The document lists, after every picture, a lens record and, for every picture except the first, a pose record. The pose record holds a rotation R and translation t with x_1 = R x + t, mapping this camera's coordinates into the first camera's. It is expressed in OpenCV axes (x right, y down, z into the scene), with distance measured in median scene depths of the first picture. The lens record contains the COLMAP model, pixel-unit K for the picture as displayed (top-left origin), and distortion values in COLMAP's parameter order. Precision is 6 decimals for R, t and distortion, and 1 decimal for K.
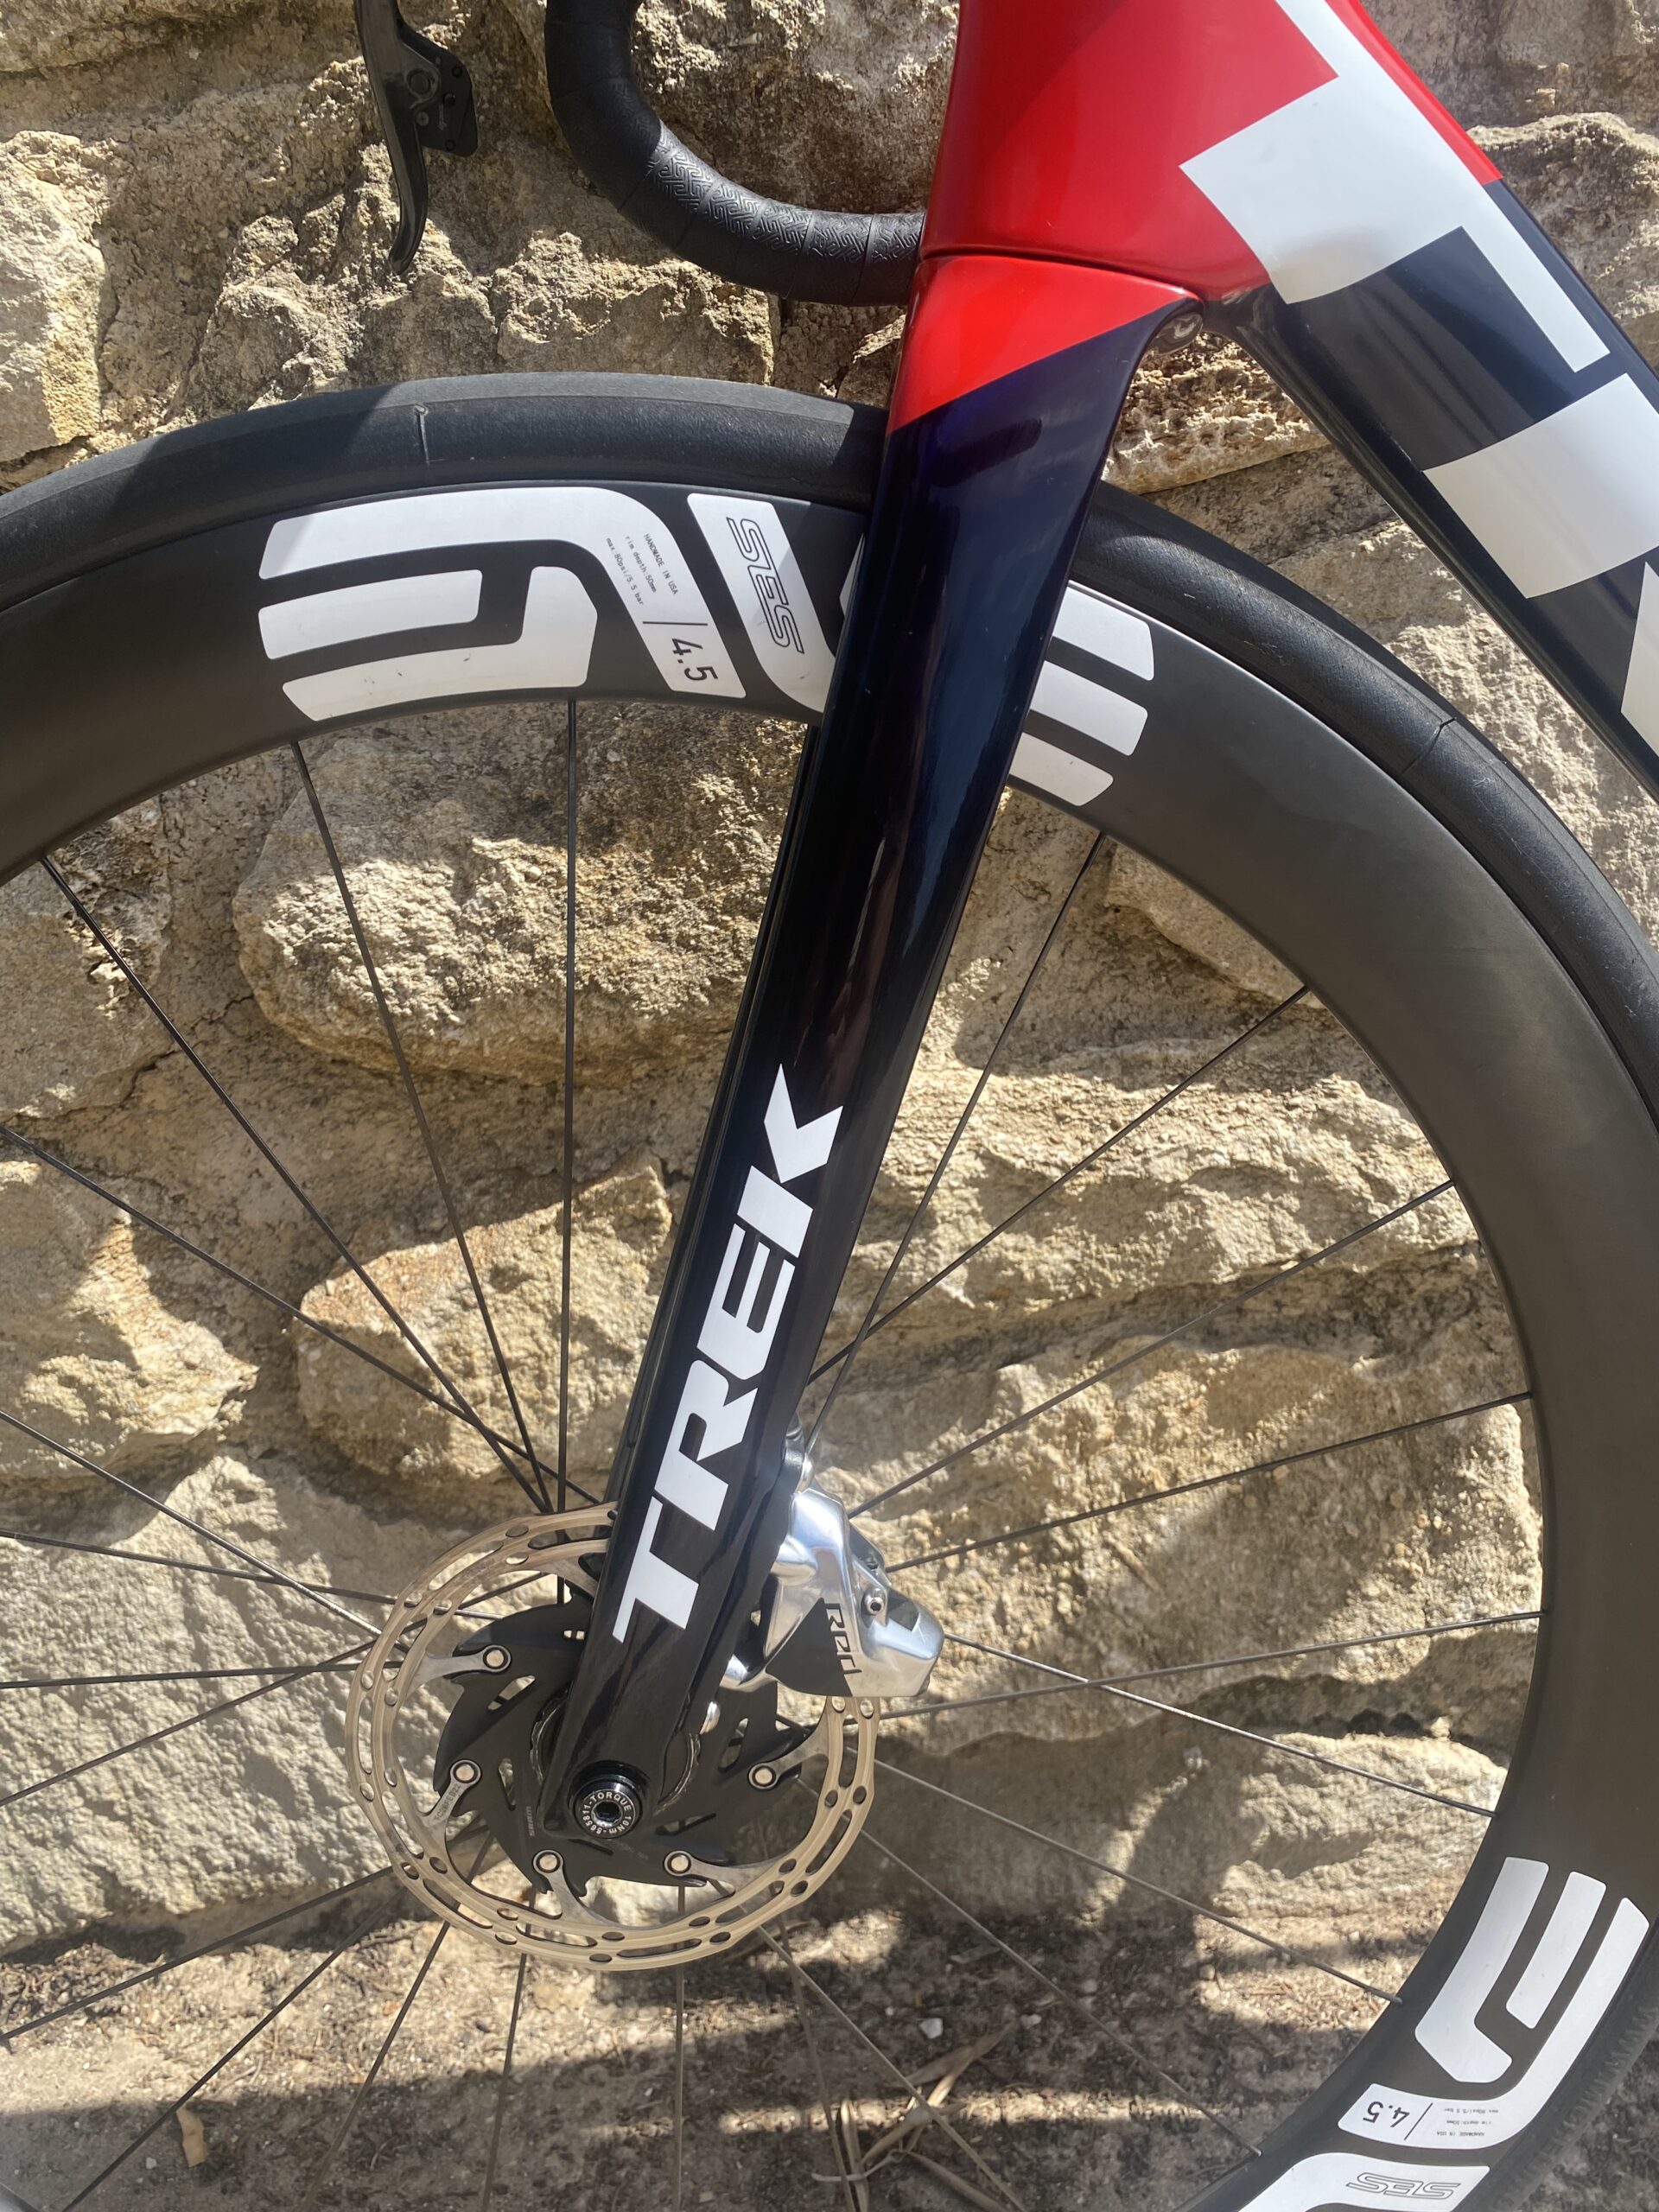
lens RADIAL K [[1647.6, 0, 884.6], [0, 1647.6, 1115.5], [0, 0, 1]] dist [0.056740, -0.058816]
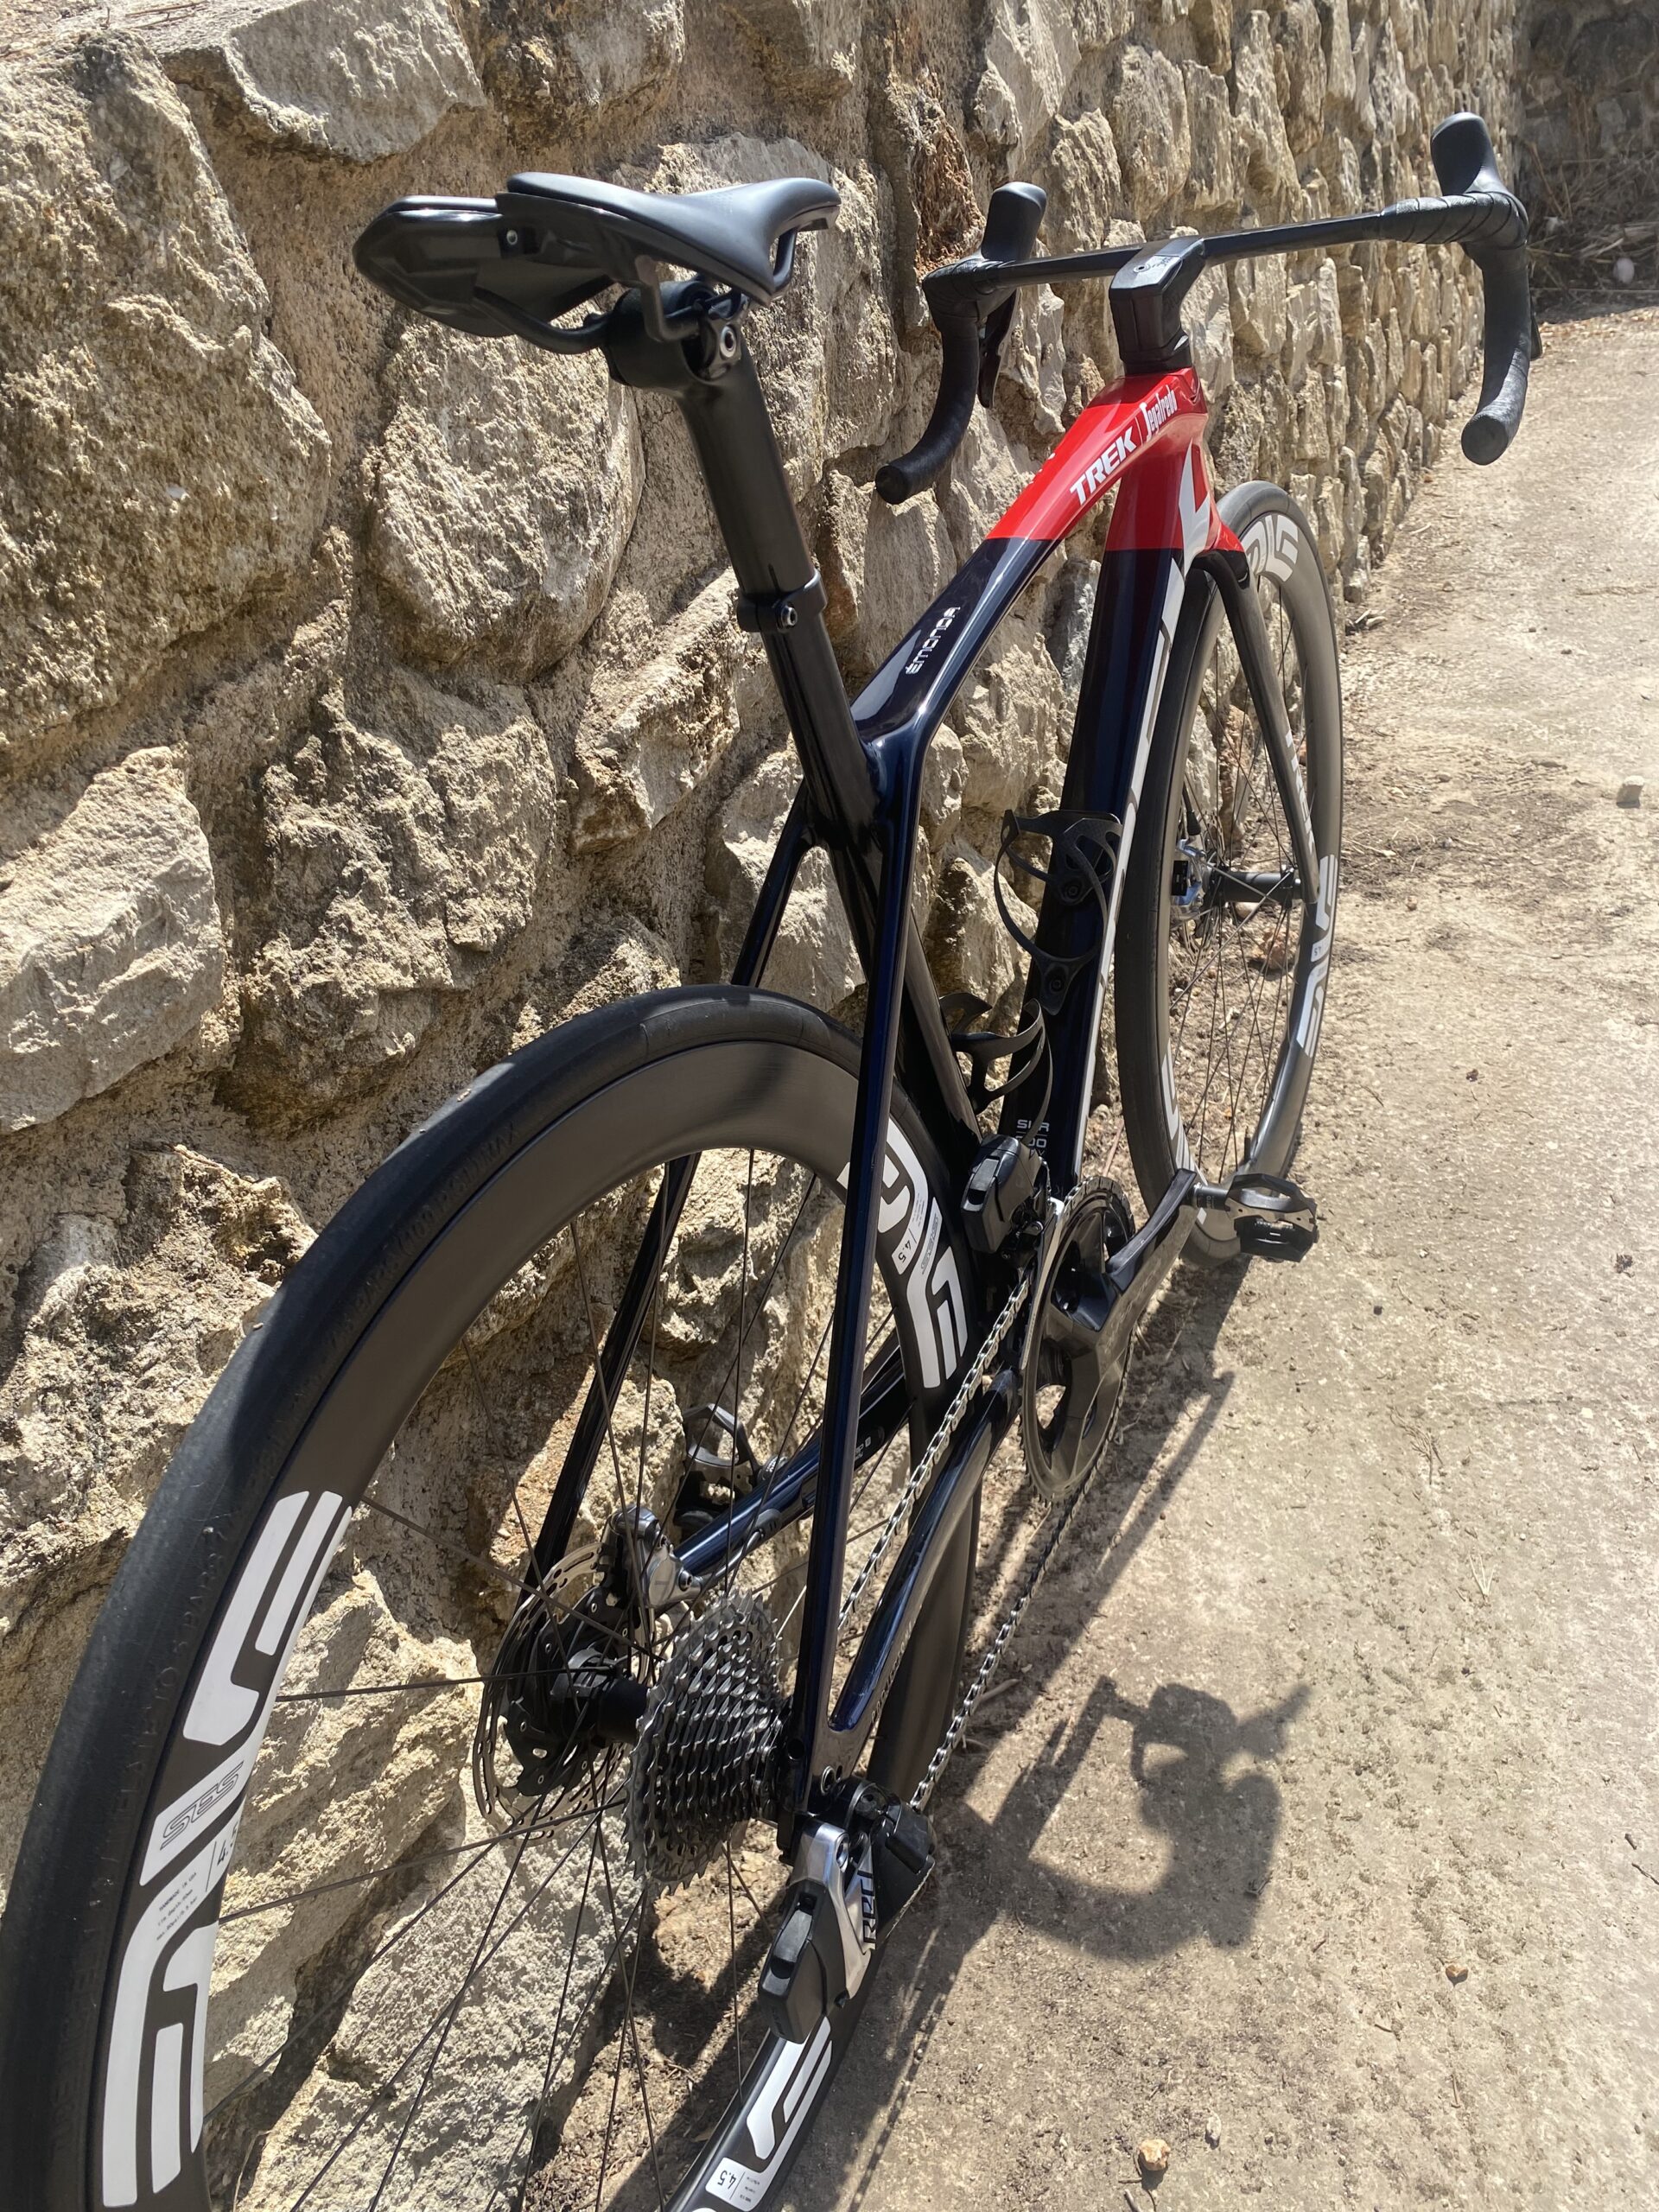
lens RADIAL K [[1685.0, 0, 829.5], [0, 1685.0, 1106.0], [0, 0, 1]] dist [0.024940, -0.011396]
pose [[0.393353, -0.420406, 0.817638, -1.196578], [0.396468, 0.879954, 0.261712, -0.435270], [-0.829510, 0.221222, 0.512810, 0.074966]]
